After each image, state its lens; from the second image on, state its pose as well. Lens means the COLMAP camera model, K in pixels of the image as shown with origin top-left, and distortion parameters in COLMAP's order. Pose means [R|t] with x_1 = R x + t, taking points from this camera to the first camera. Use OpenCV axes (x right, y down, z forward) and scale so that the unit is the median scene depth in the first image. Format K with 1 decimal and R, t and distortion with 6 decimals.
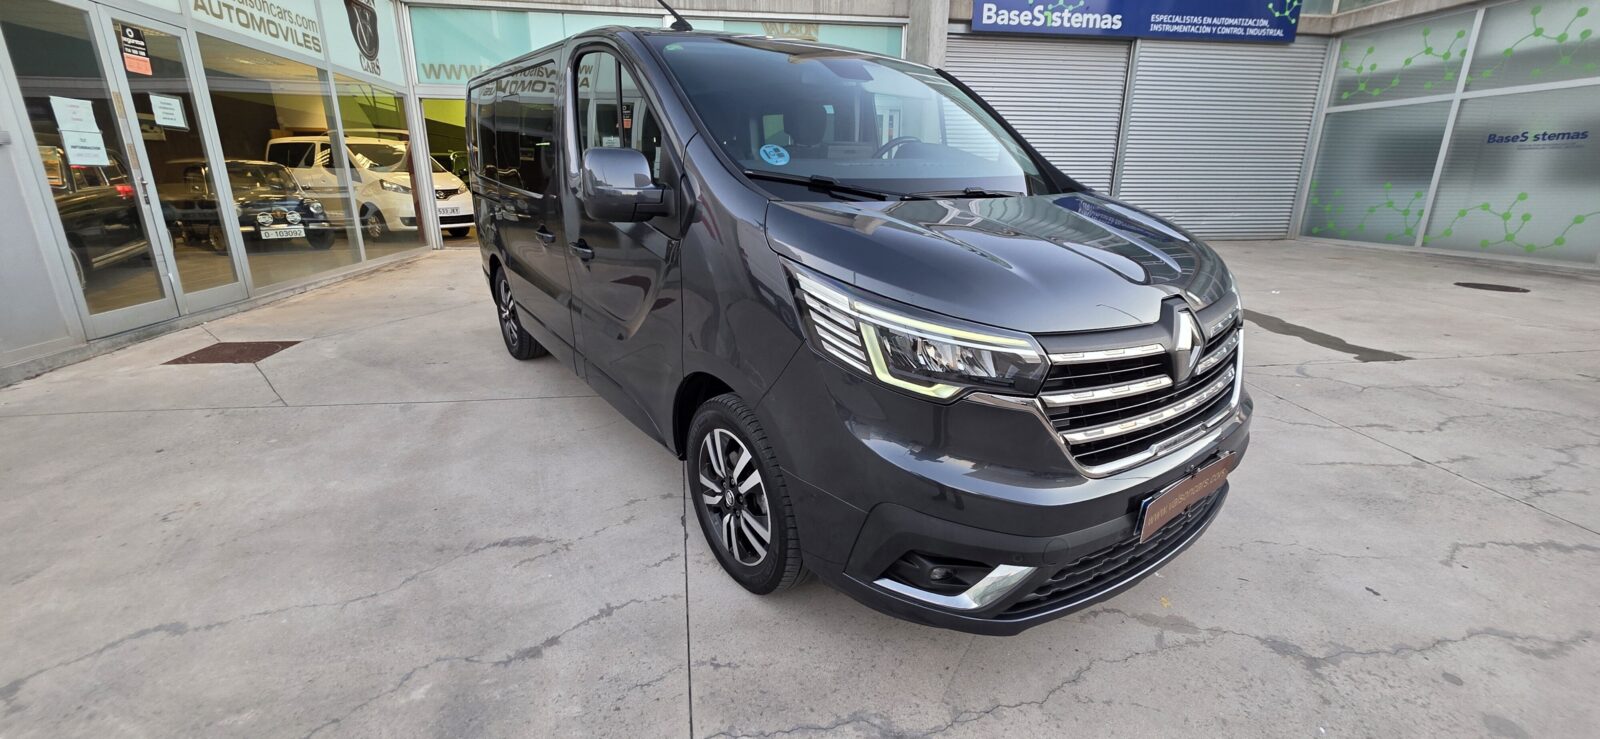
lens RADIAL K [[641.7, 0, 791.5], [0, 641.7, 368.7], [0, 0, 1]] dist [0.000455, 0.000598]
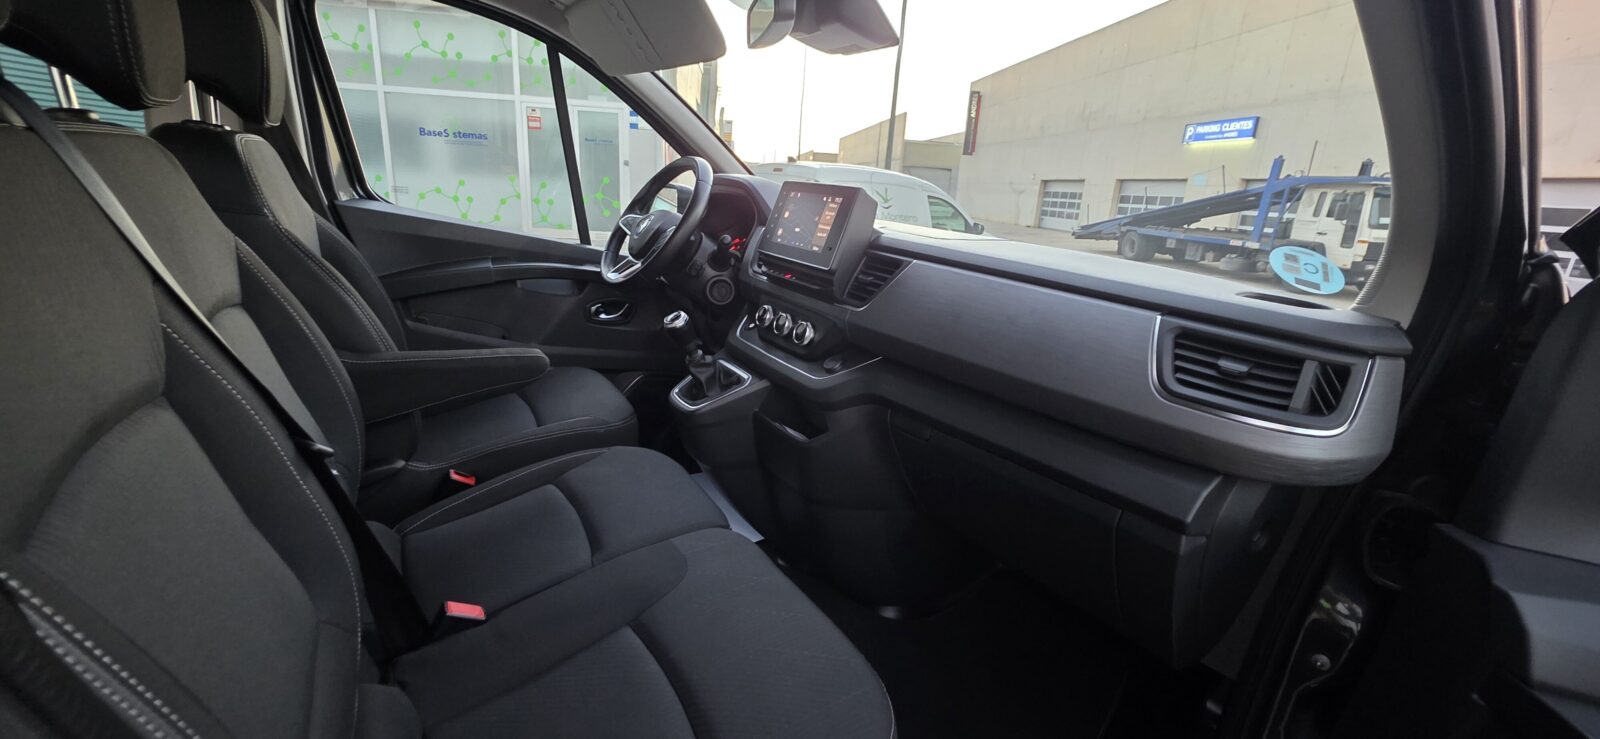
lens RADIAL K [[637.5, 0, 797.7], [0, 637.5, 369.4], [0, 0, 1]] dist [0.000744, 0.000019]
pose [[0.060088, -0.279118, 0.958375, -0.158230], [0.223955, 0.939403, 0.259551, -0.154992], [-0.972745, 0.199037, 0.118957, 0.441073]]
